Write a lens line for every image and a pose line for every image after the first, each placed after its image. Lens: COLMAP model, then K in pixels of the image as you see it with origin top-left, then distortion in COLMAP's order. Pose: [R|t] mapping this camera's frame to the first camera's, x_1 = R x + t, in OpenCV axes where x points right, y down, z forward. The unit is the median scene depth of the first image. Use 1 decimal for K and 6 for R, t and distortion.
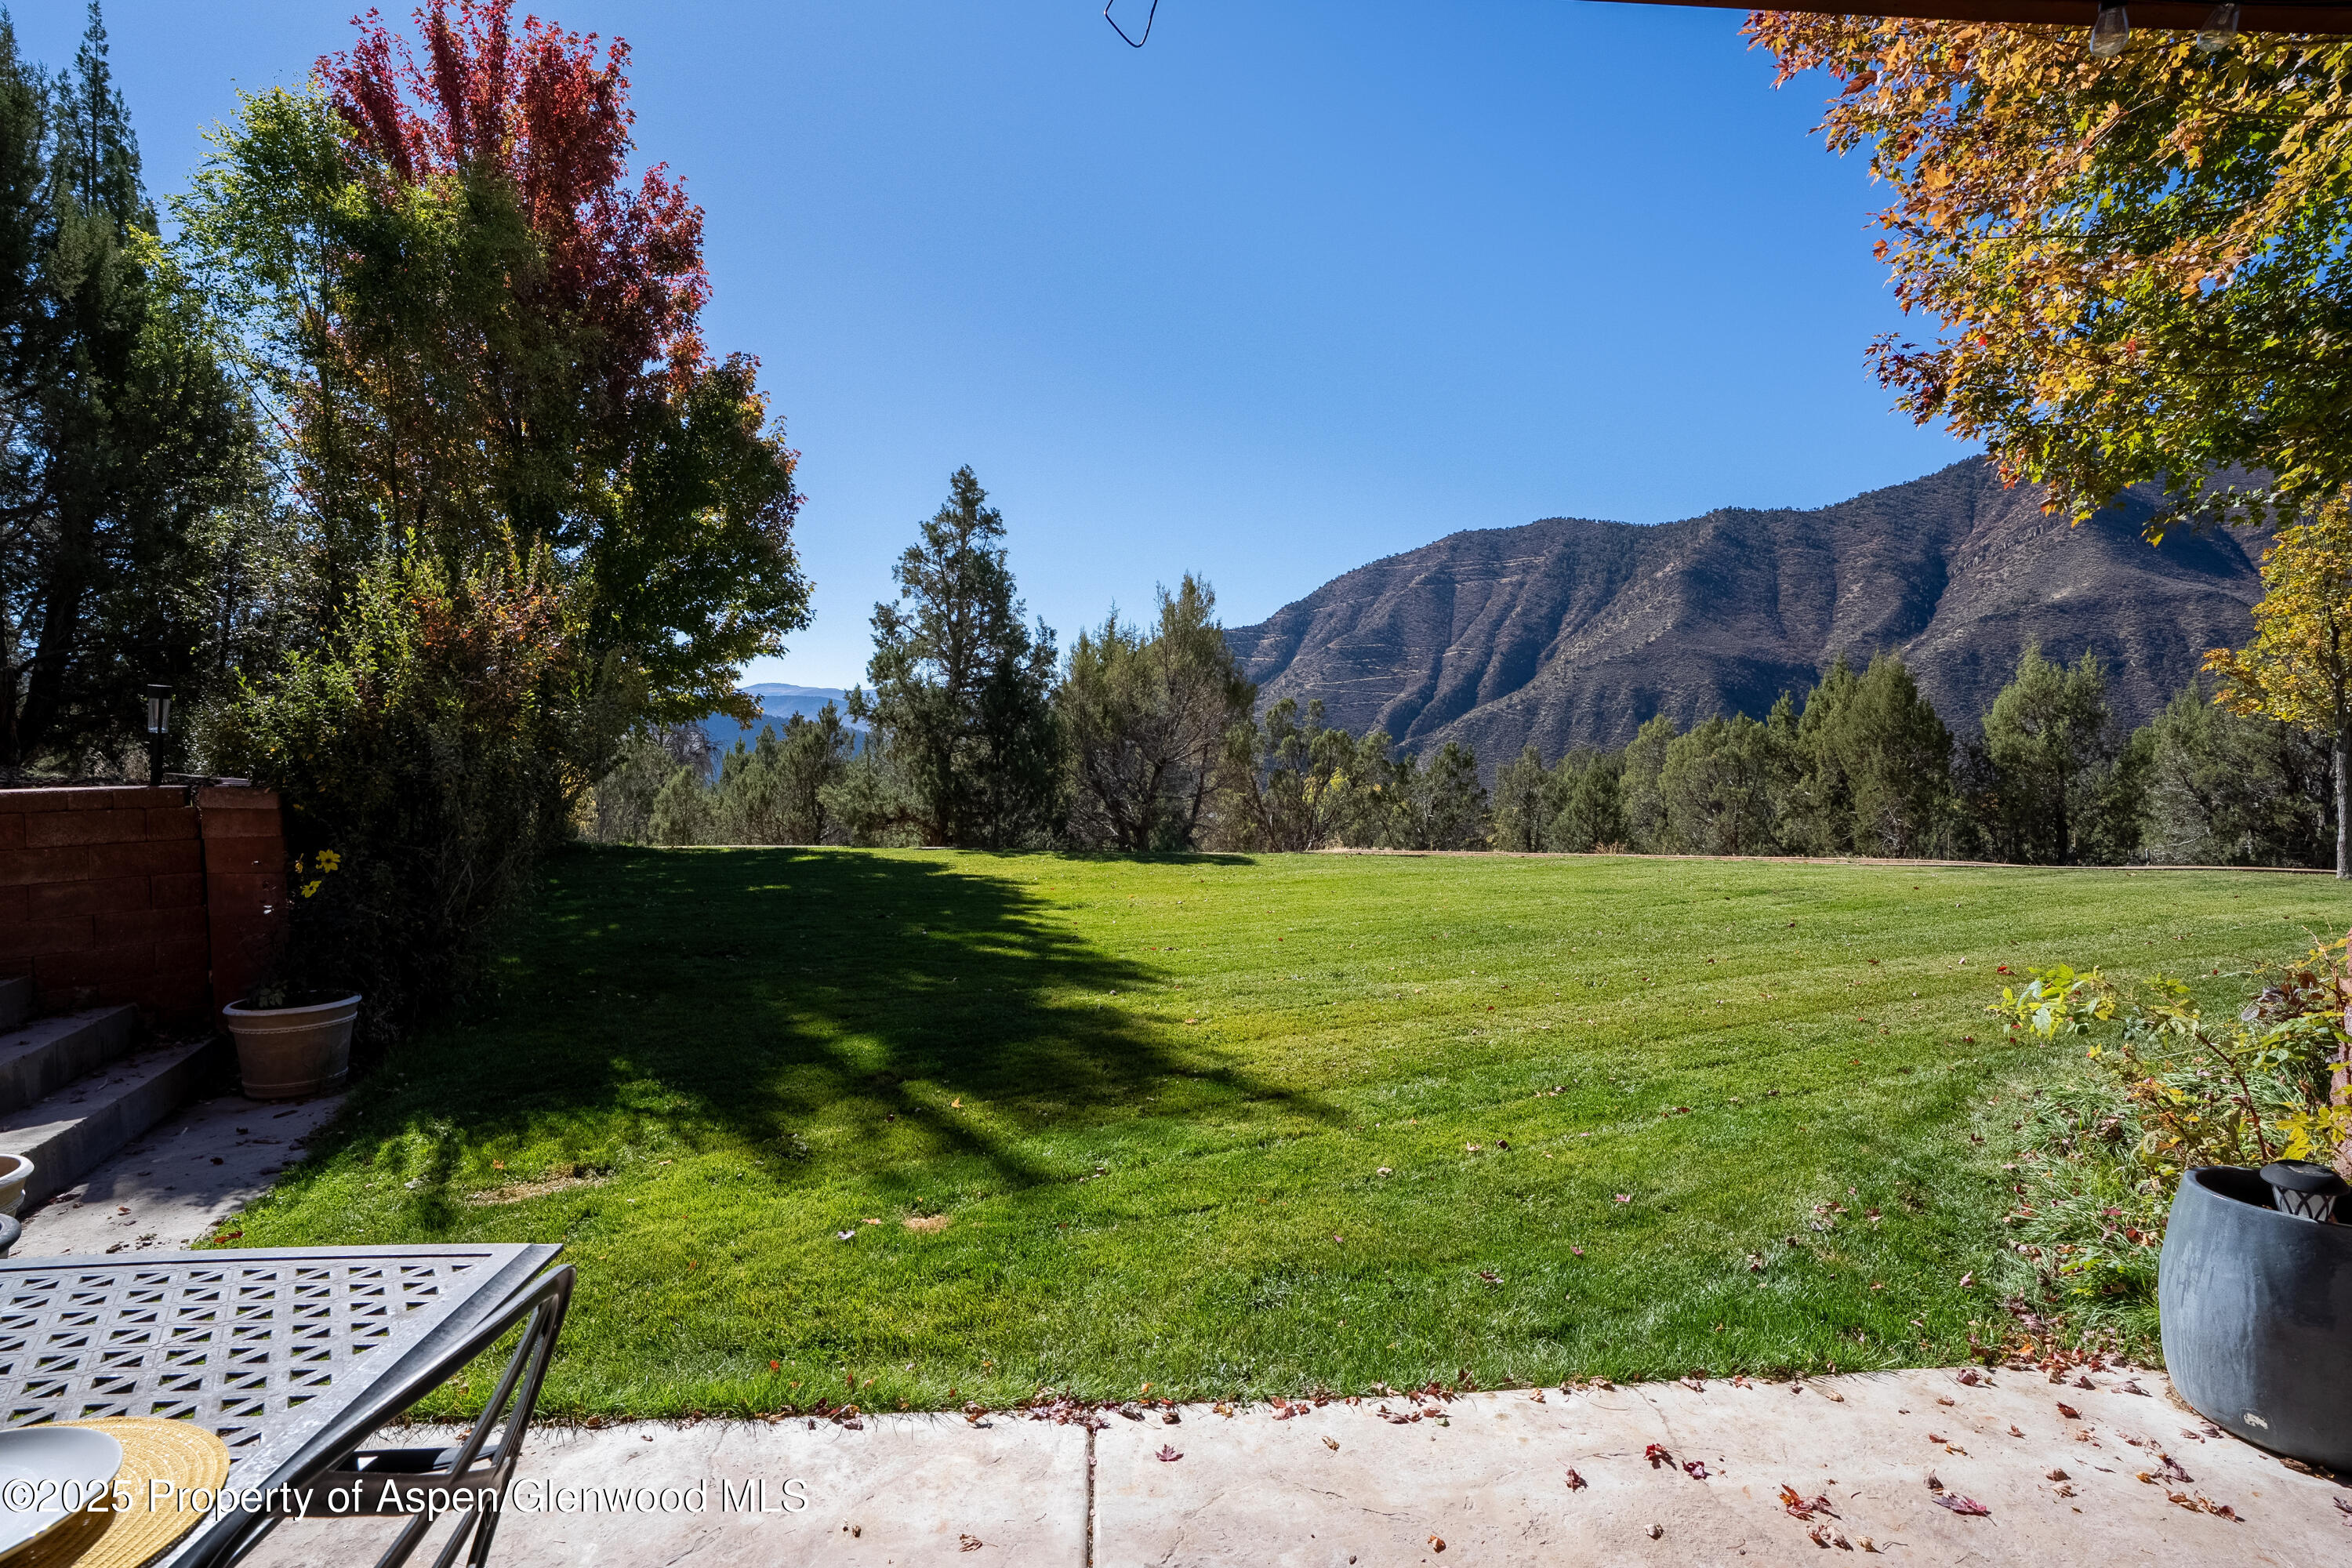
lens RADIAL K [[1187.3, 0, 1131.4], [0, 1187.3, 769.1], [0, 0, 1]] dist [-0.035504, 0.011574]
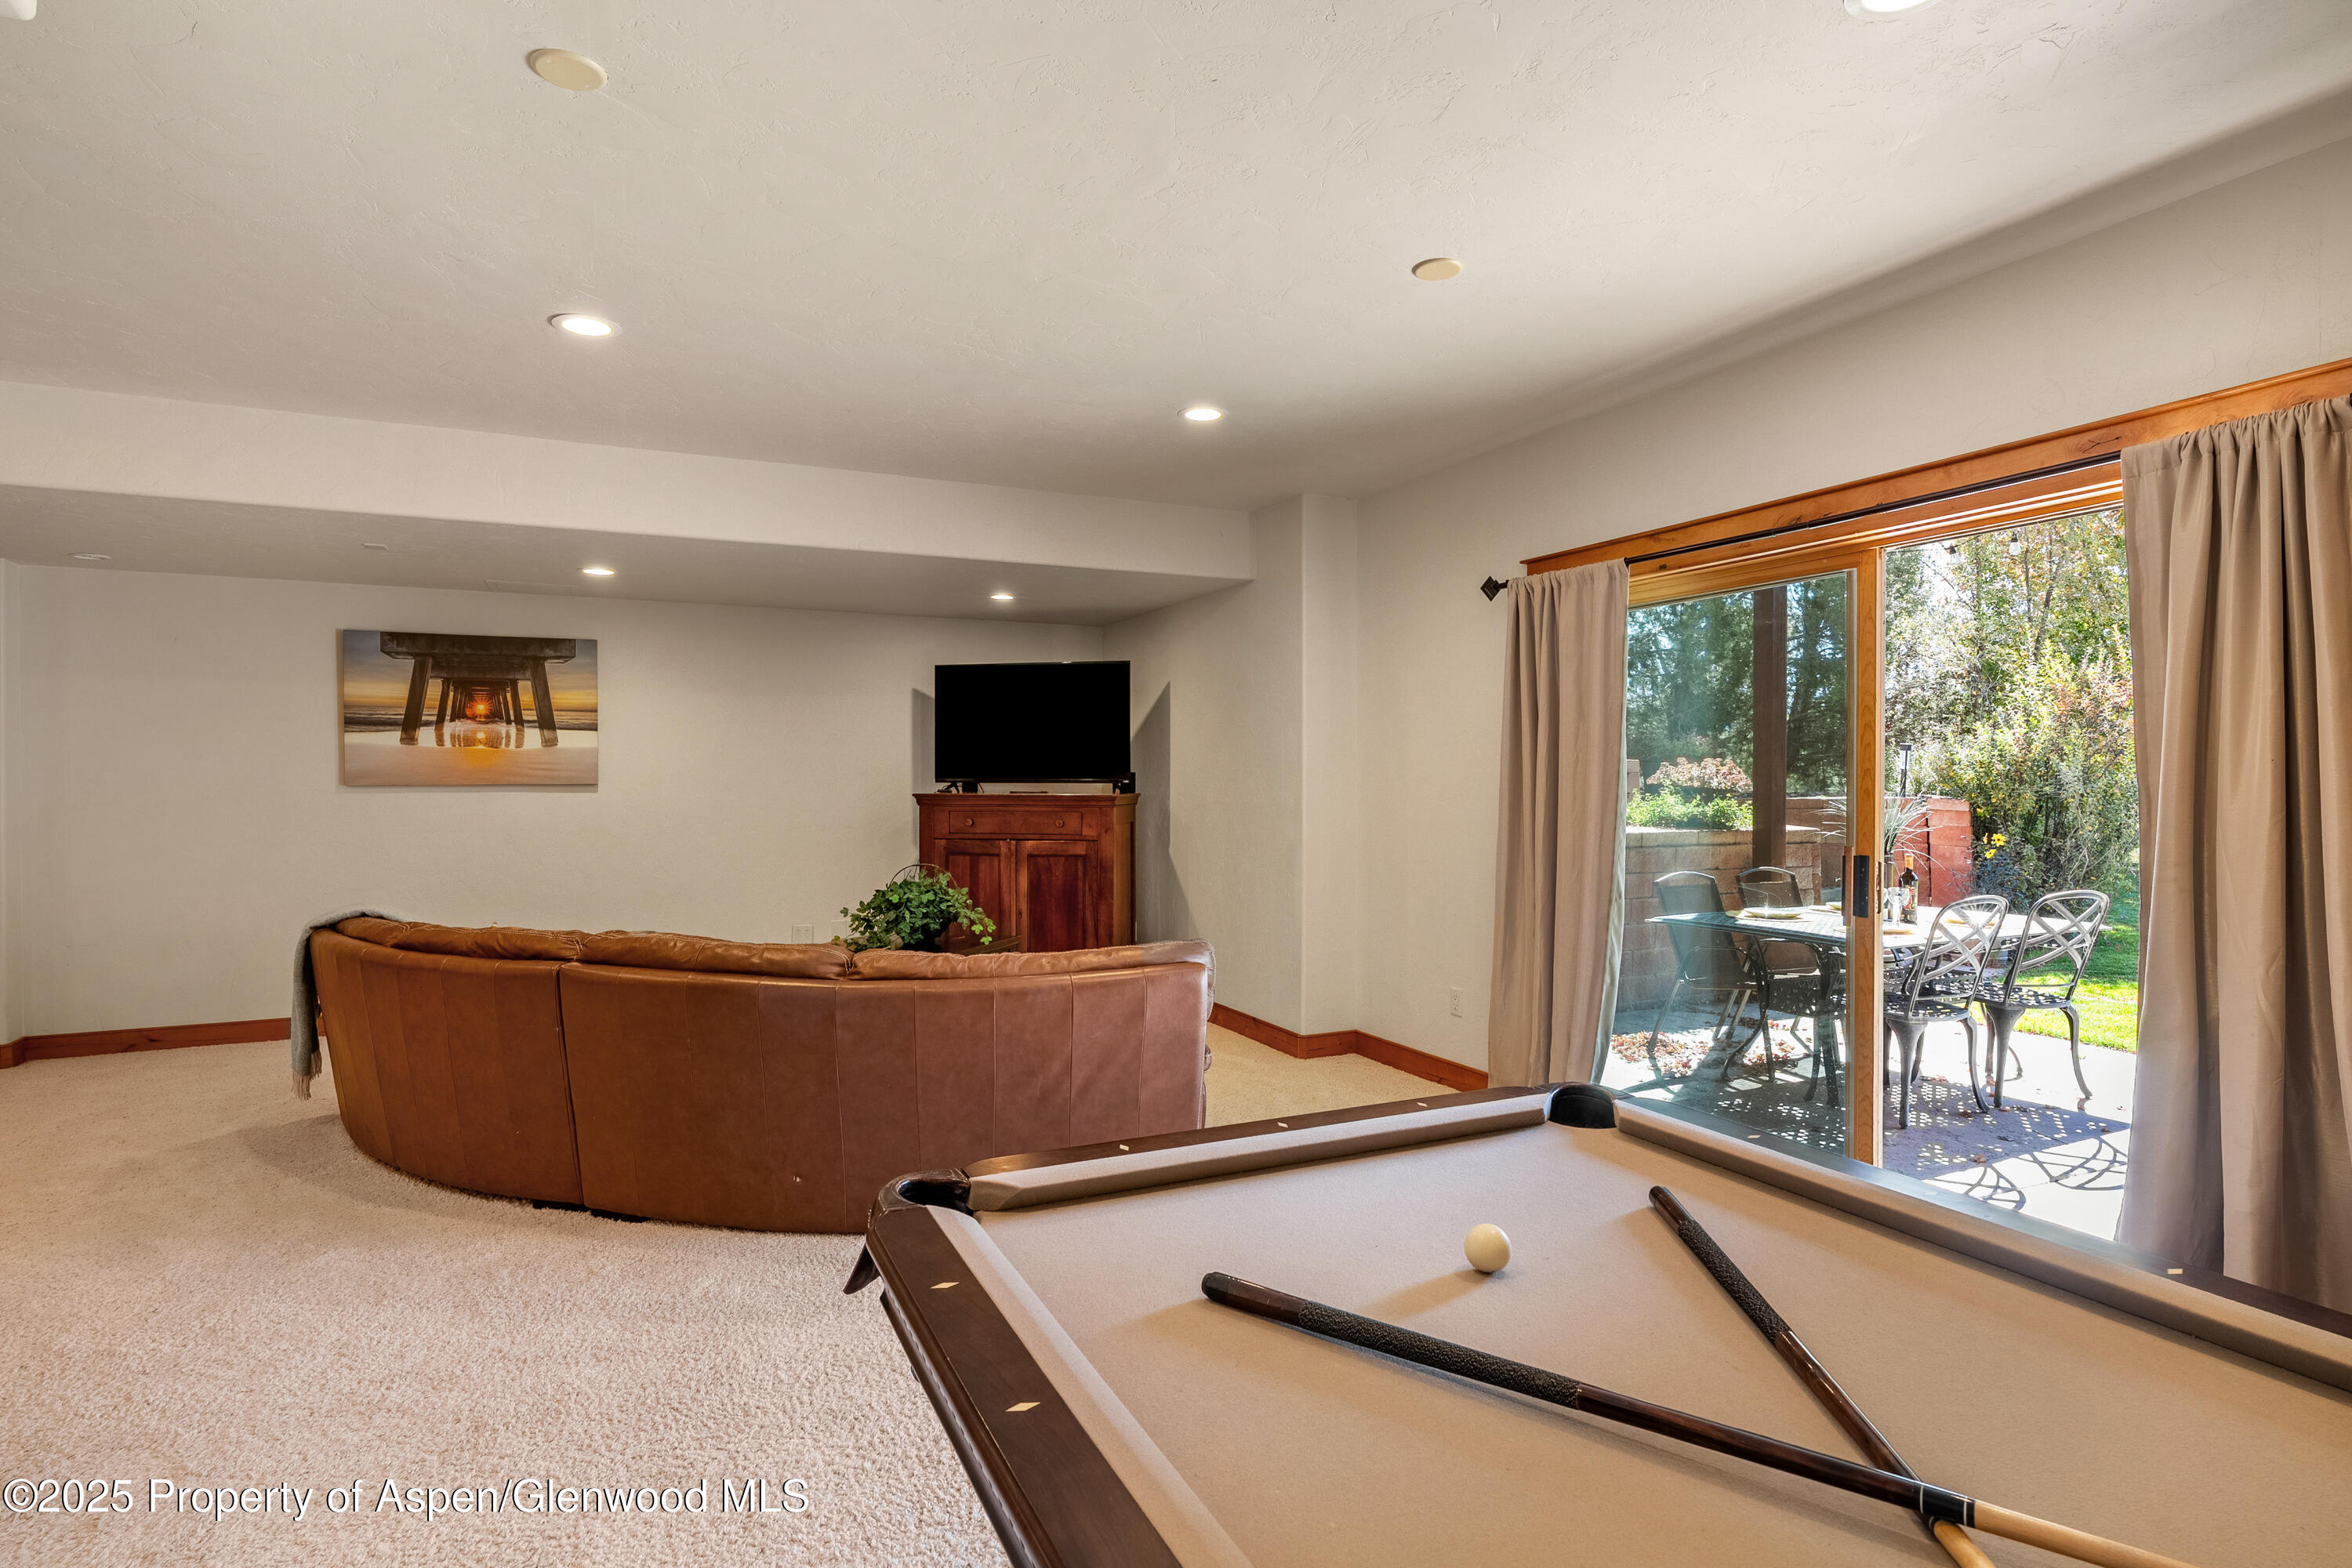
lens RADIAL K [[1187.3, 0, 1149.8], [0, 1187.3, 784.3], [0, 0, 1]] dist [-0.035504, 0.011574]
pose [[0.368289, 0.005314, -0.929696, 0.304282], [-0.013454, 0.999909, 0.000386, 0.005889], [0.929614, 0.012367, 0.368327, -0.530406]]
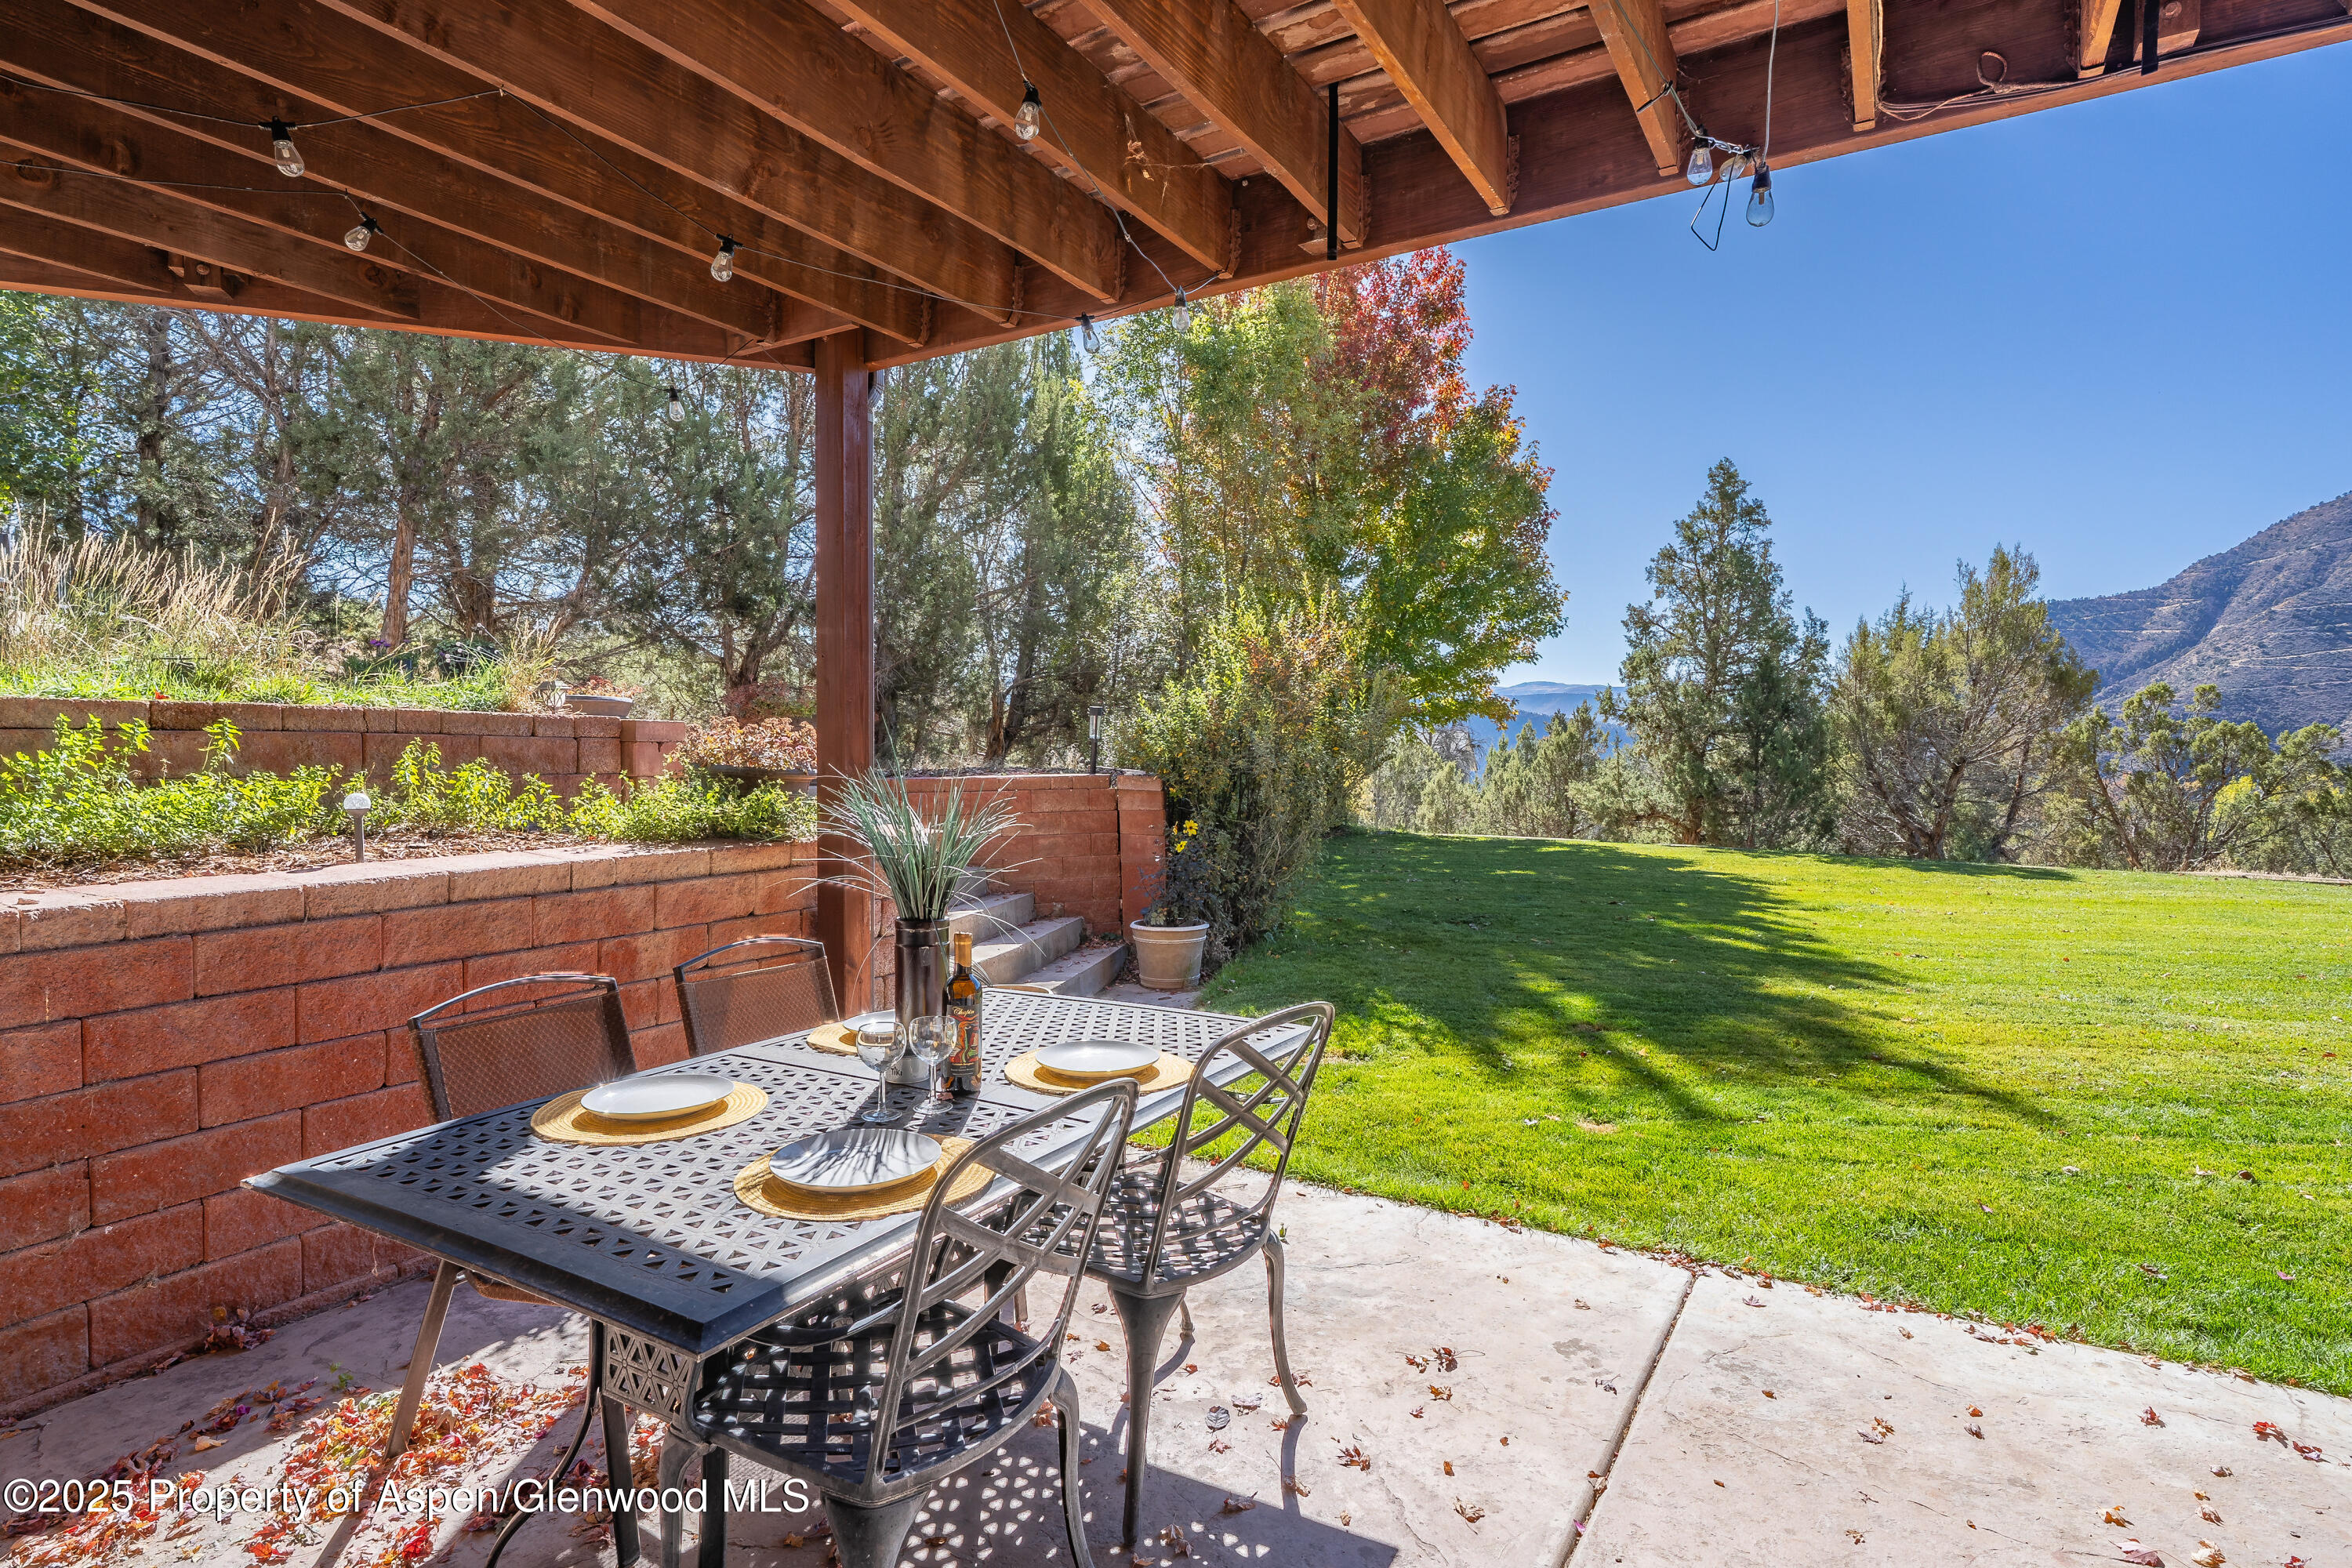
lens RADIAL K [[1187.3, 0, 1180.1], [0, 1187.3, 784.1], [0, 0, 1]] dist [-0.035504, 0.011574]
pose [[0.829325, 0.016362, -0.558527, 0.068022], [-0.007659, 0.999810, 0.017918, -0.000647], [0.558714, -0.010582, 0.829293, -0.127397]]
